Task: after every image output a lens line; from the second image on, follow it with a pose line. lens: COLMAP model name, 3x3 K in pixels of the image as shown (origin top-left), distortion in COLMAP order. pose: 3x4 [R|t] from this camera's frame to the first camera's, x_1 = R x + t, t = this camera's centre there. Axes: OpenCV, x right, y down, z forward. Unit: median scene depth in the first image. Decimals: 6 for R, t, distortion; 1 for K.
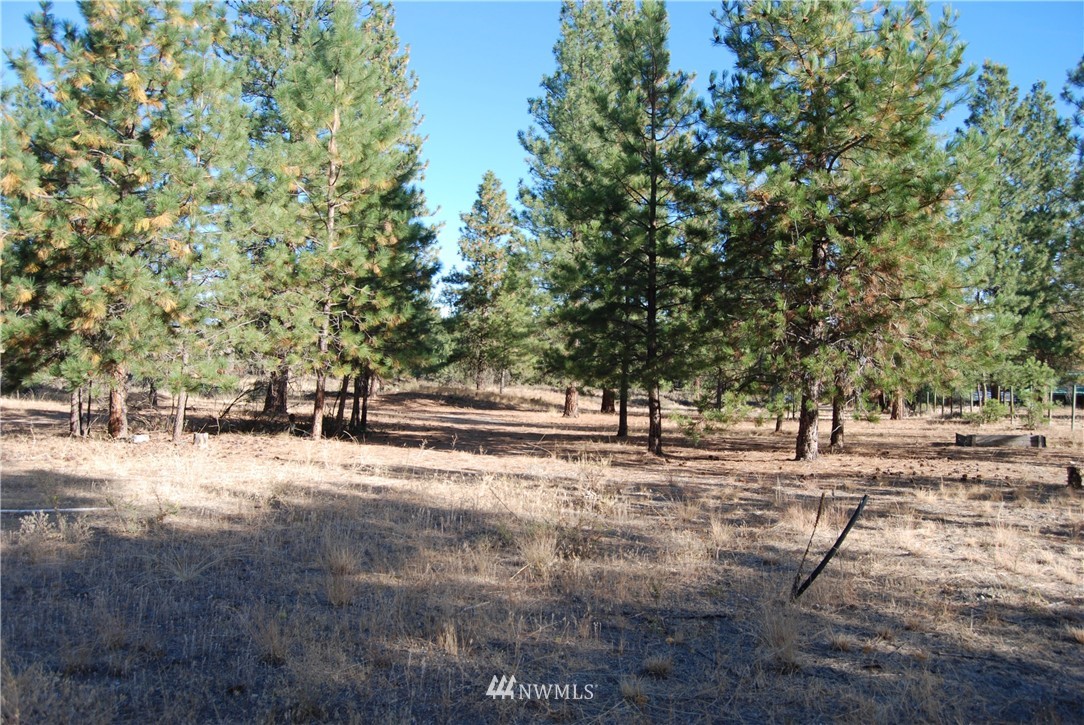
lens RADIAL K [[932.7, 0, 542.0], [0, 932.7, 362.5], [0, 0, 1]] dist [-0.057111, 0.005125]
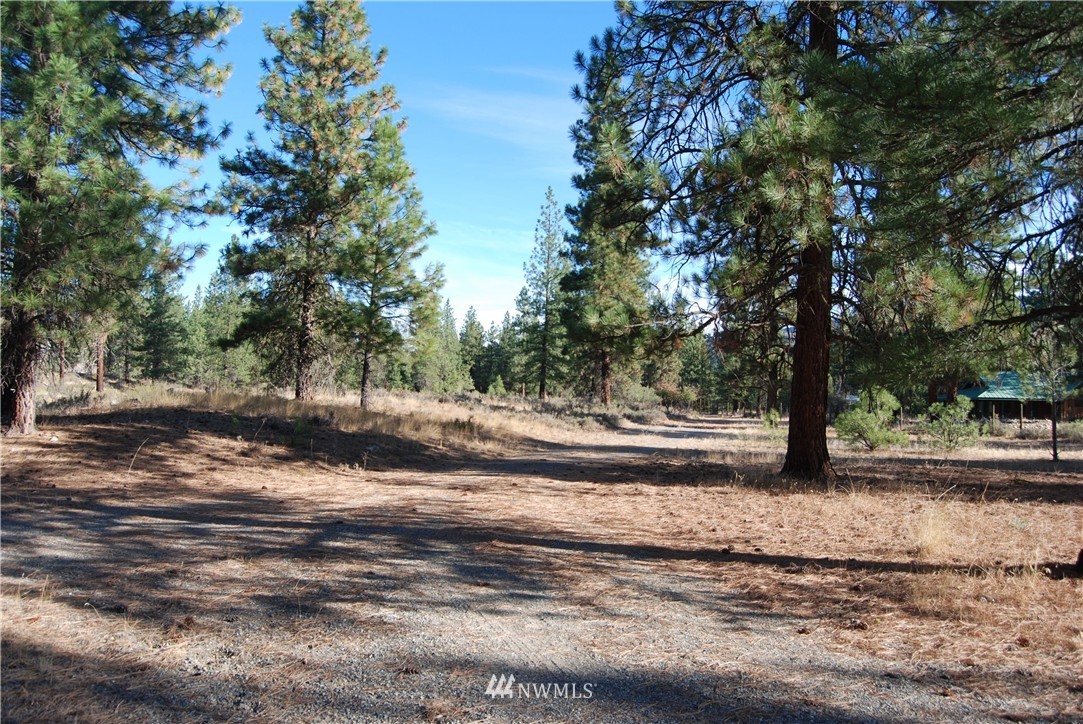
lens RADIAL K [[931.9, 0, 541.5], [0, 931.9, 362.0], [0, 0, 1]] dist [-0.057111, 0.005125]
pose [[0.963992, 0.012781, 0.265625, -0.074506], [-0.011576, 0.999914, -0.006104, 0.010721], [-0.265680, 0.002809, 0.964057, 0.512885]]
